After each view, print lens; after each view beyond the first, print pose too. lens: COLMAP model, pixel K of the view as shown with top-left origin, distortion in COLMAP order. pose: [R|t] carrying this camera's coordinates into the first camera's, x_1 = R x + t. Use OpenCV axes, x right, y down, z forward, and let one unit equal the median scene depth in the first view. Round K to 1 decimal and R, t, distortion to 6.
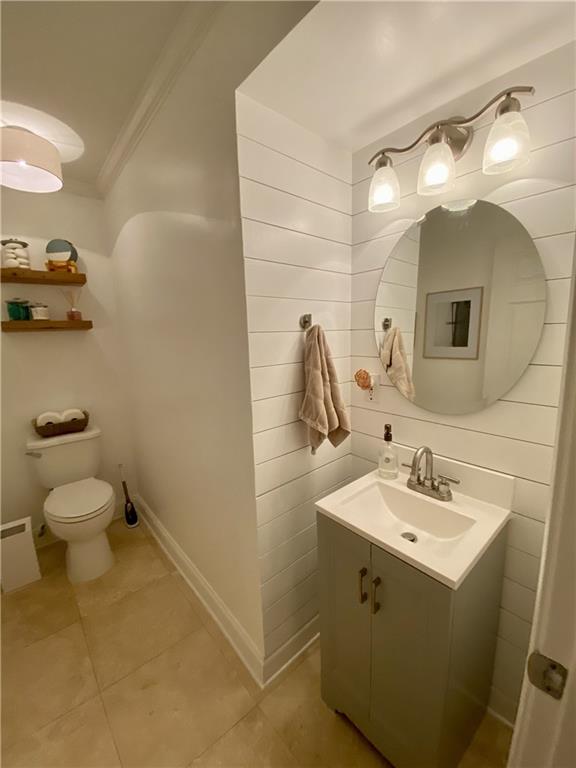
lens RADIAL K [[310.5, 0, 289.6], [0, 310.5, 384.0], [0, 0, 1]] dist [-0.008546, -0.001729]
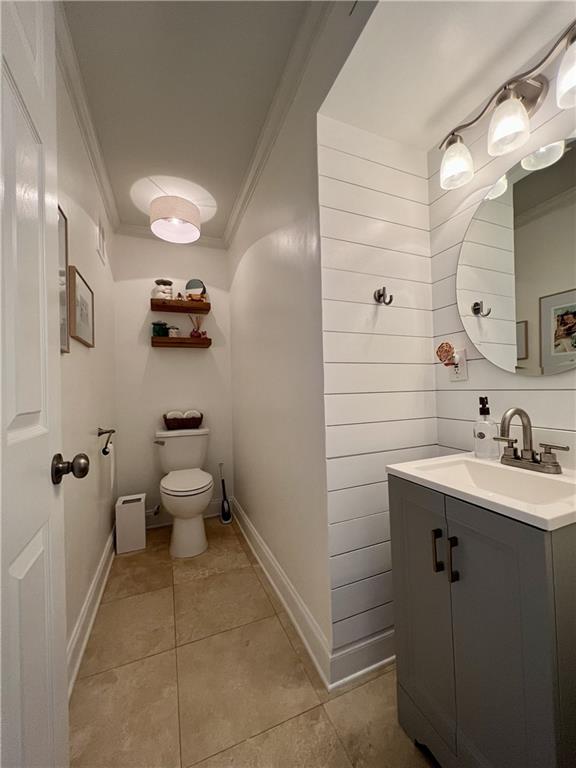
lens RADIAL K [[307.0, 0, 291.0], [0, 307.0, 384.5], [0, 0, 1]] dist [-0.004137, 0.000148]
pose [[0.946191, -0.002020, -0.323601, 0.090597], [-0.054083, 0.984929, -0.164284, 0.253266], [0.319056, 0.172945, 0.931822, -0.015553]]
